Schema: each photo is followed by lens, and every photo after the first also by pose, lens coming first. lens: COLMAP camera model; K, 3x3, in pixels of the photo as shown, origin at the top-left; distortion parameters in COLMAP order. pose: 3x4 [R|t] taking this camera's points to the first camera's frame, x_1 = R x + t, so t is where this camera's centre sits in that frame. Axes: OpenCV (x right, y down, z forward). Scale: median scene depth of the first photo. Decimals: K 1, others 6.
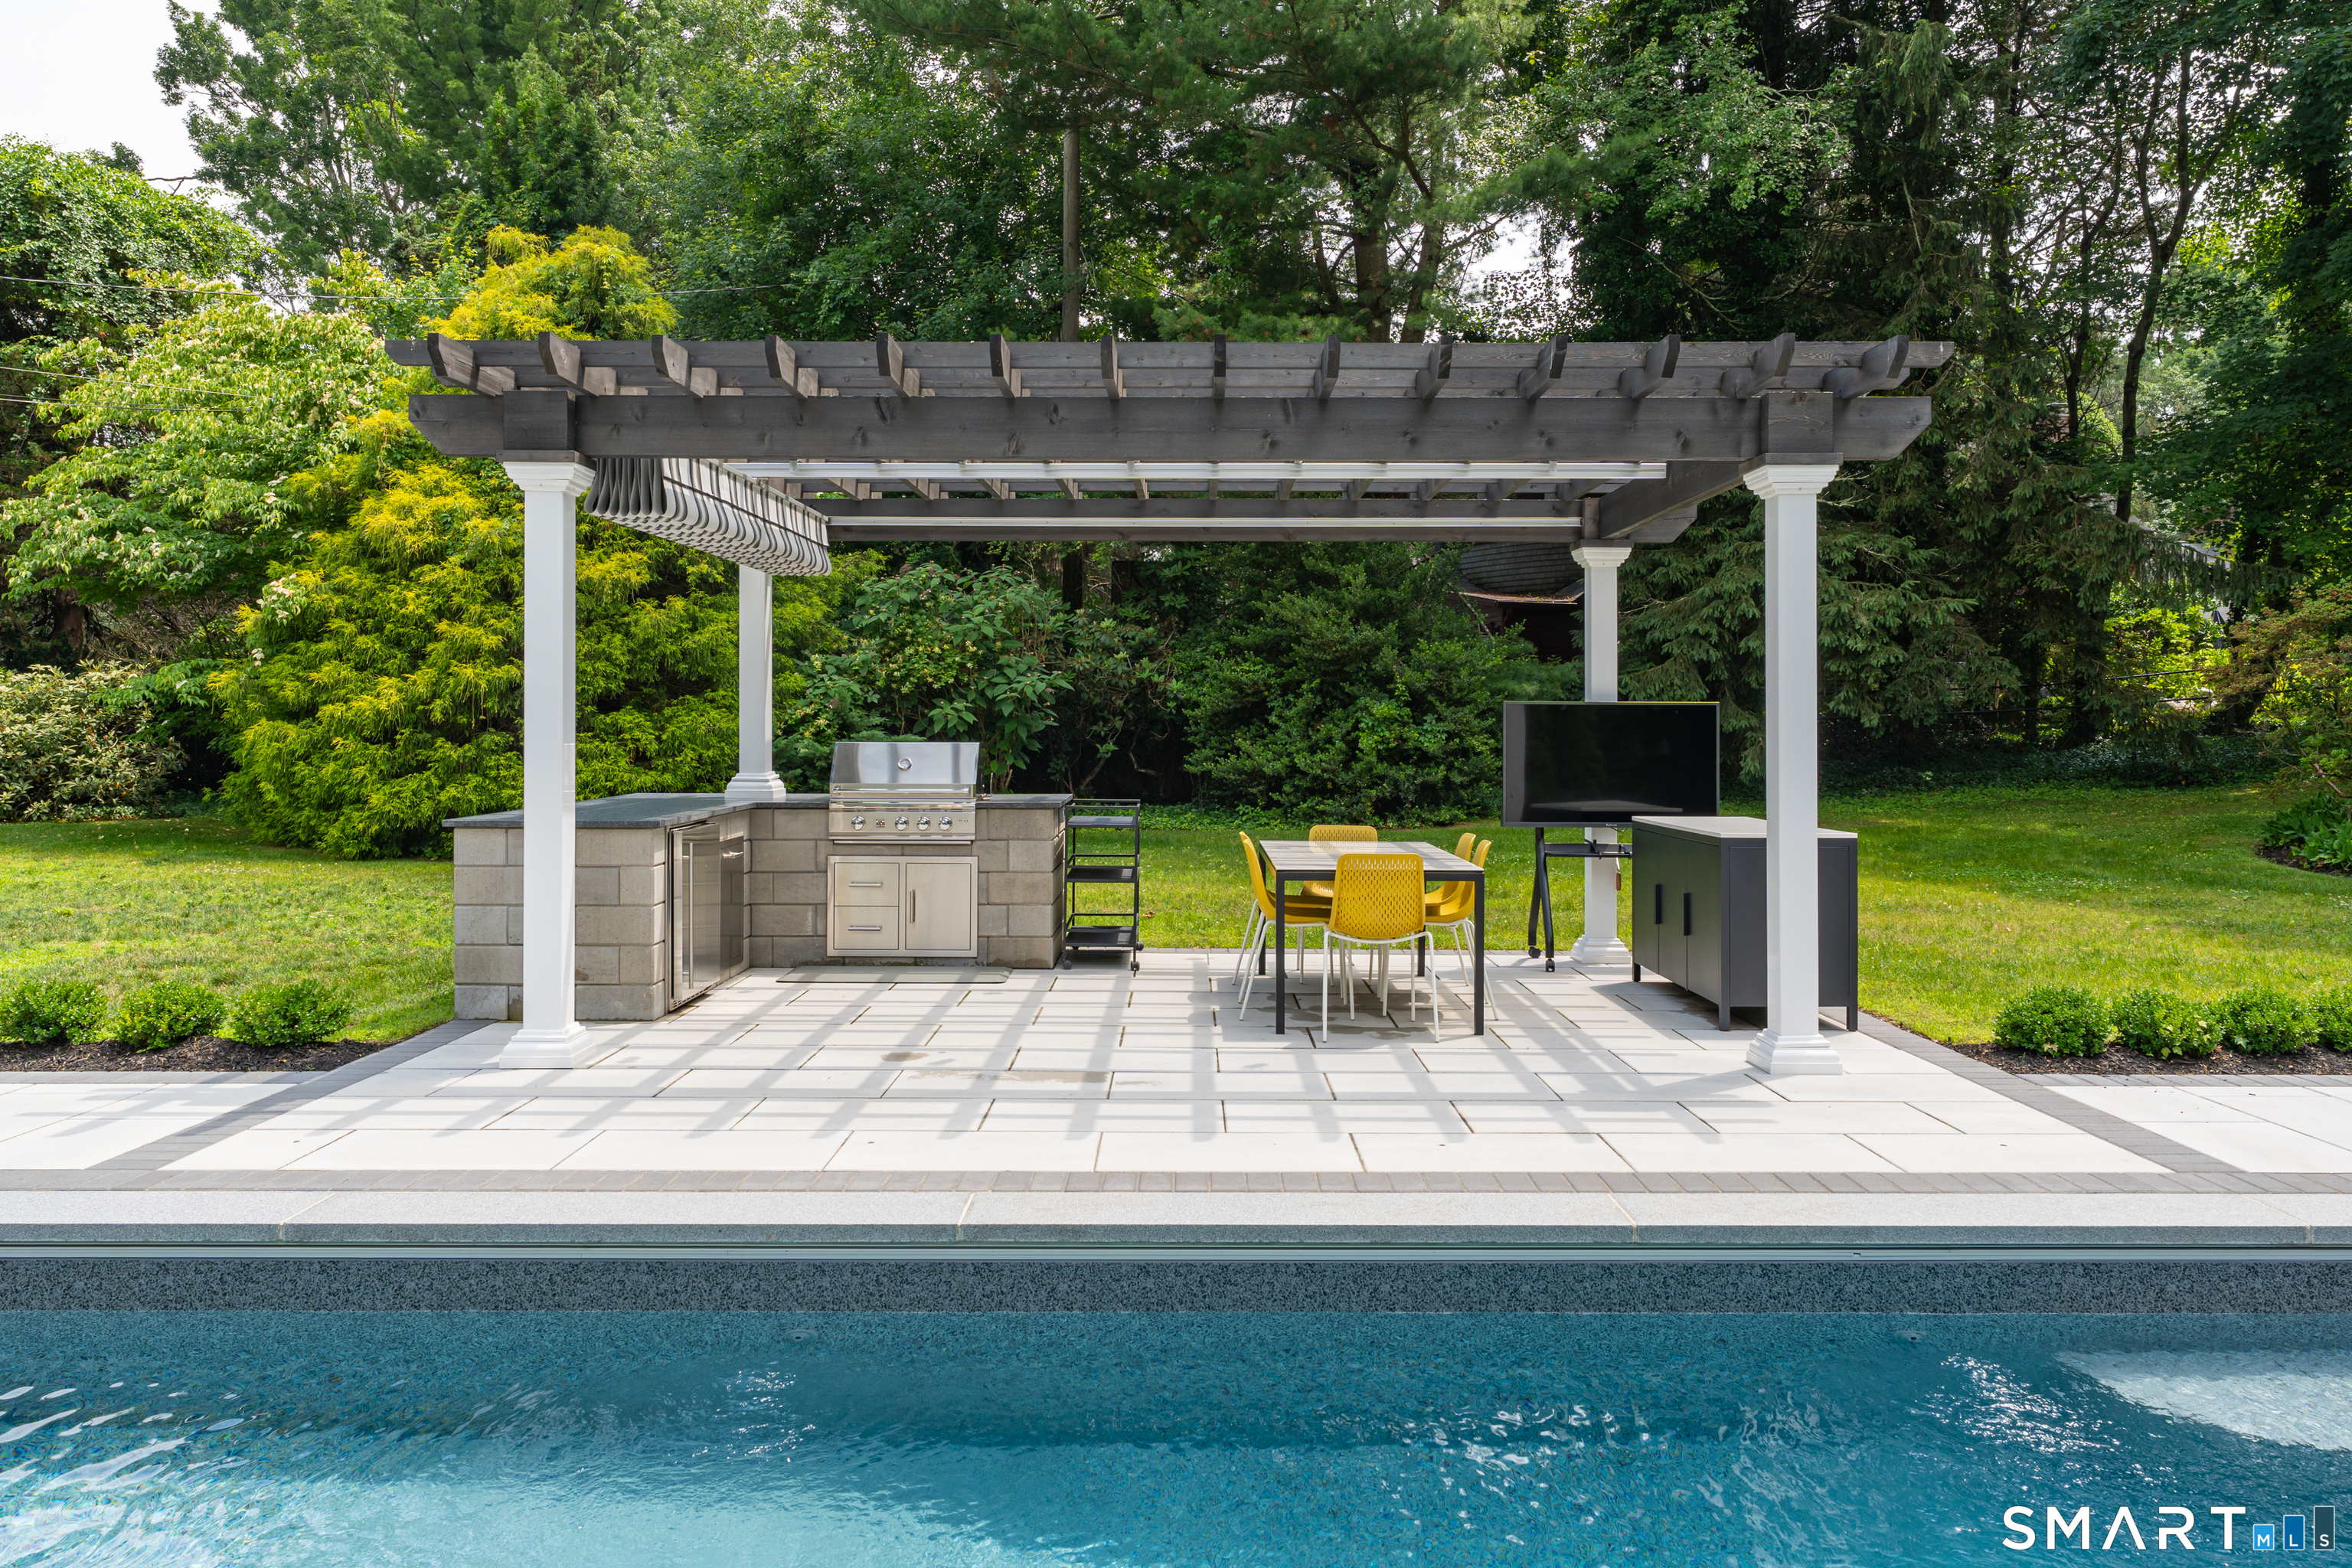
lens RADIAL K [[1860.9, 0, 1176.1], [0, 1860.9, 727.0], [0, 0, 1]] dist [-0.006415, -0.001695]
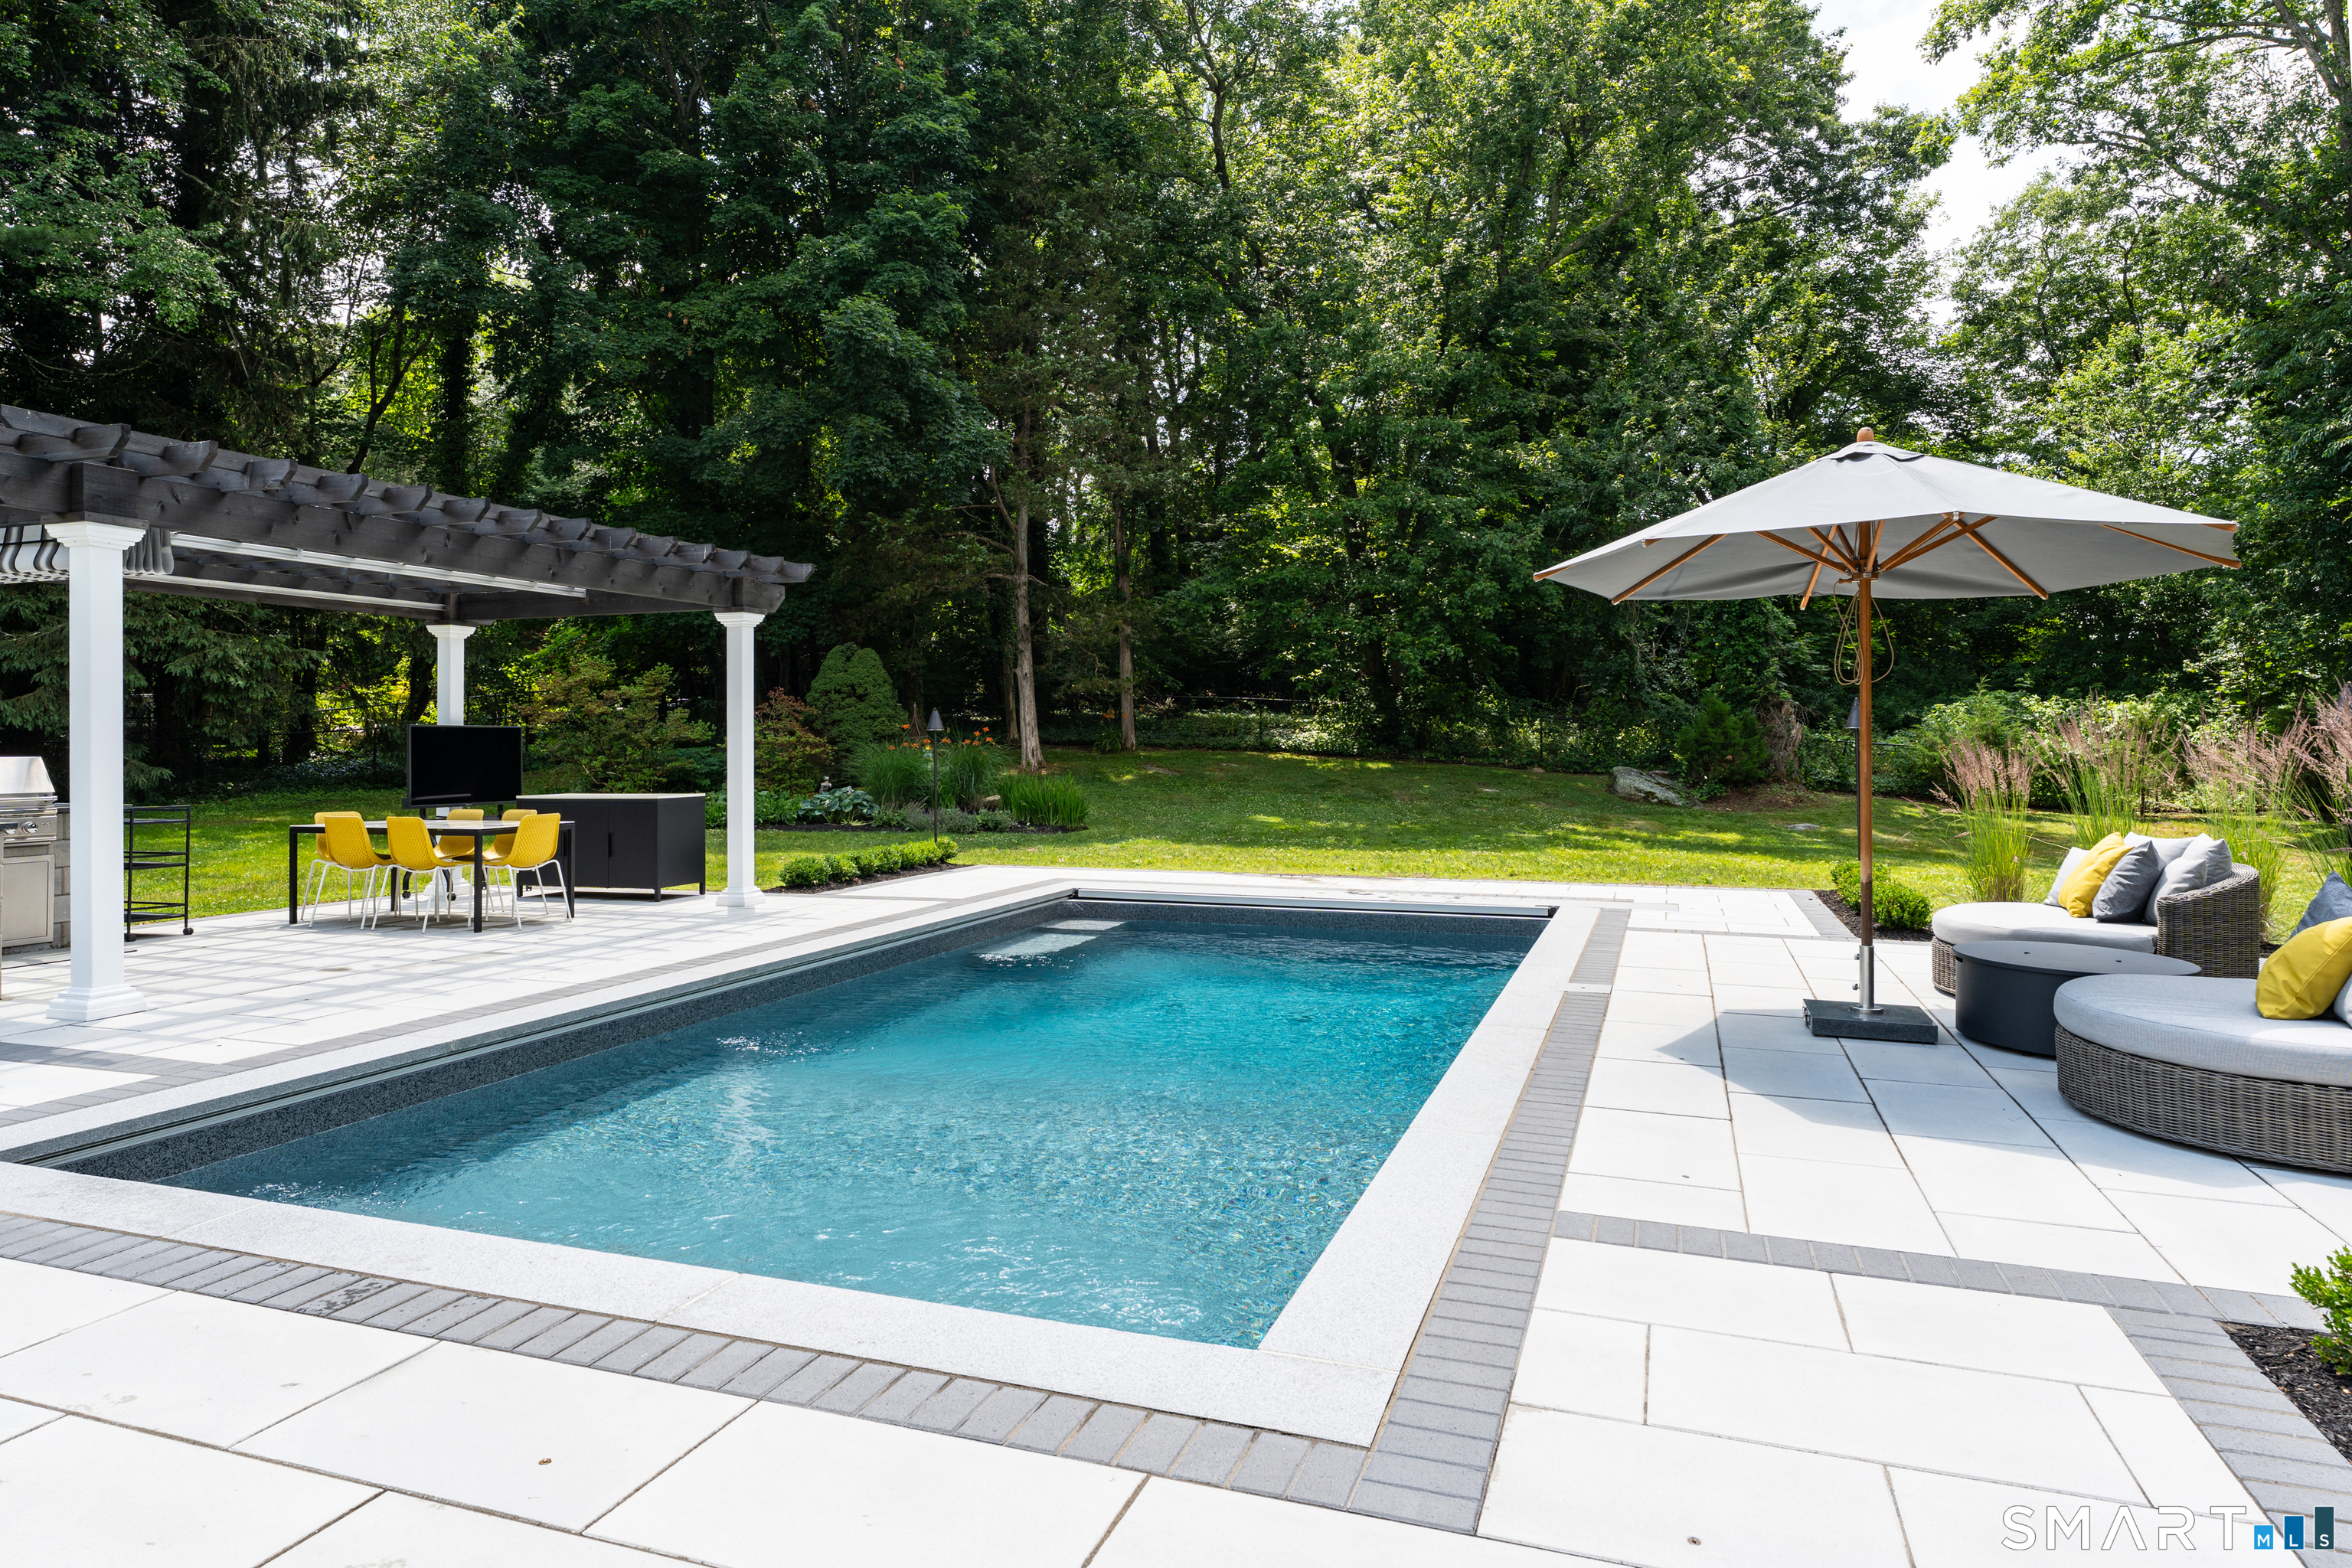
lens RADIAL K [[1377.9, 0, 1176.6], [0, 1377.9, 747.5], [0, 0, 1]] dist [0.000396, 0.000192]
pose [[0.331304, -0.003033, 0.943519, -0.708658], [-0.007095, 0.999959, 0.005705, 0.000012], [-0.943497, -0.008584, 0.331269, 0.003887]]
